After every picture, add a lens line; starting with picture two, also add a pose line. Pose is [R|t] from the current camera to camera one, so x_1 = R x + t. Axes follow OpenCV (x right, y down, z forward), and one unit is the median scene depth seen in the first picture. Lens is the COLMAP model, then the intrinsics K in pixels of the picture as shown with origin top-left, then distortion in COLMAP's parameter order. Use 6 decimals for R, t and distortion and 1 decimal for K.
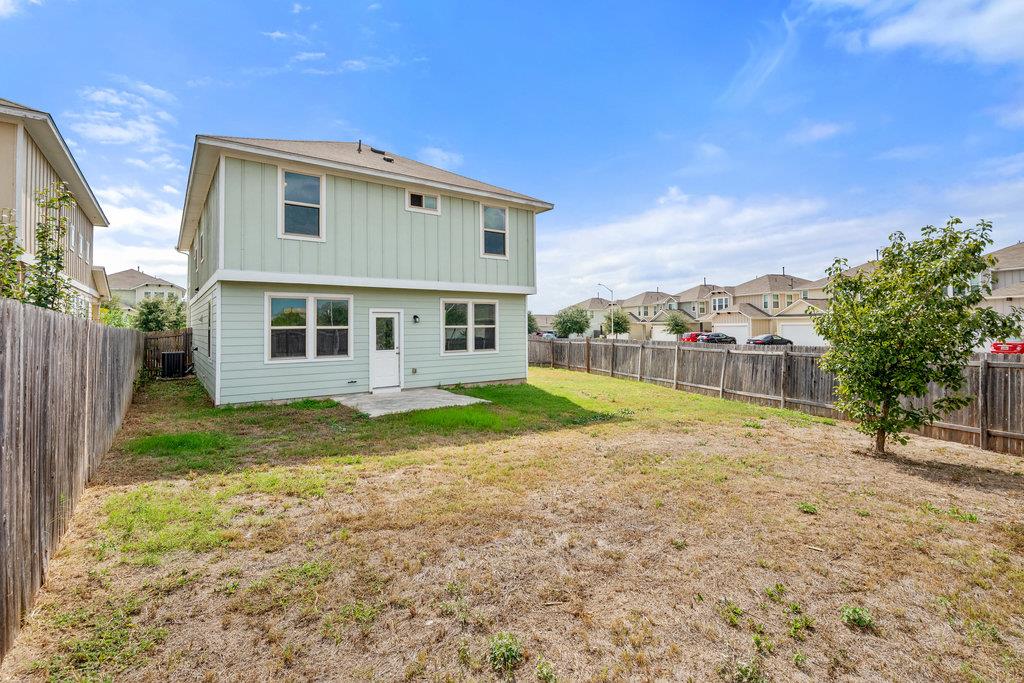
lens RADIAL K [[481.1, 0, 499.3], [0, 481.1, 318.2], [0, 0, 1]] dist [-0.002458, -0.000408]
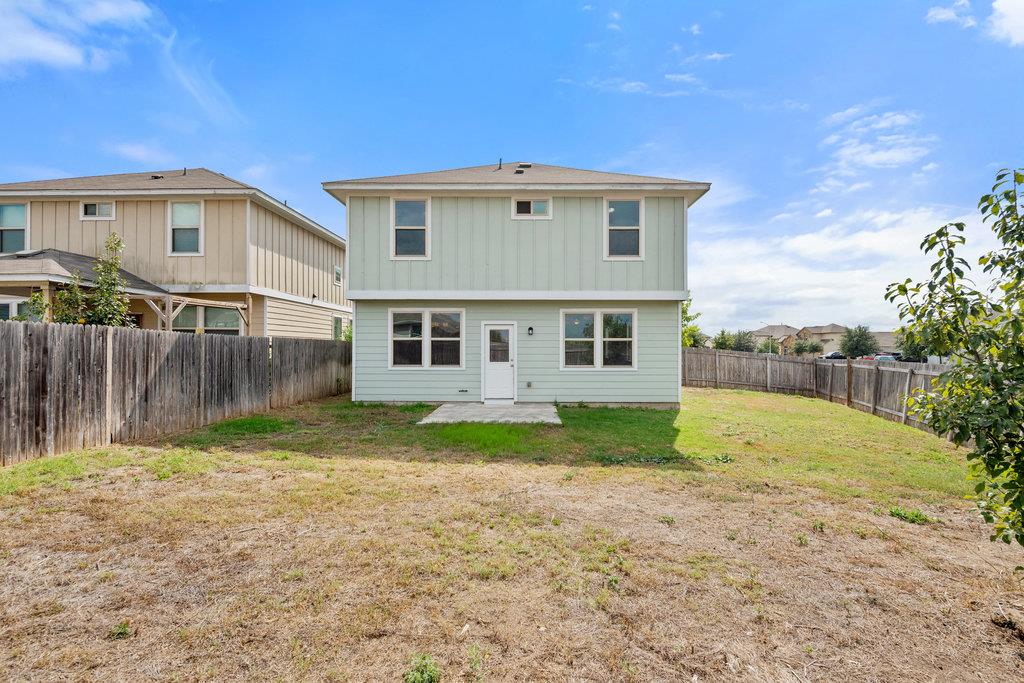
lens RADIAL K [[466.0, 0, 513.8], [0, 466.0, 346.4], [0, 0, 1]] dist [0.001767, -0.000180]
pose [[0.800139, 0.013516, -0.599662, 0.383468], [0.001420, 0.999701, 0.024428, 0.010133], [0.599813, -0.020398, 0.799881, 0.245014]]
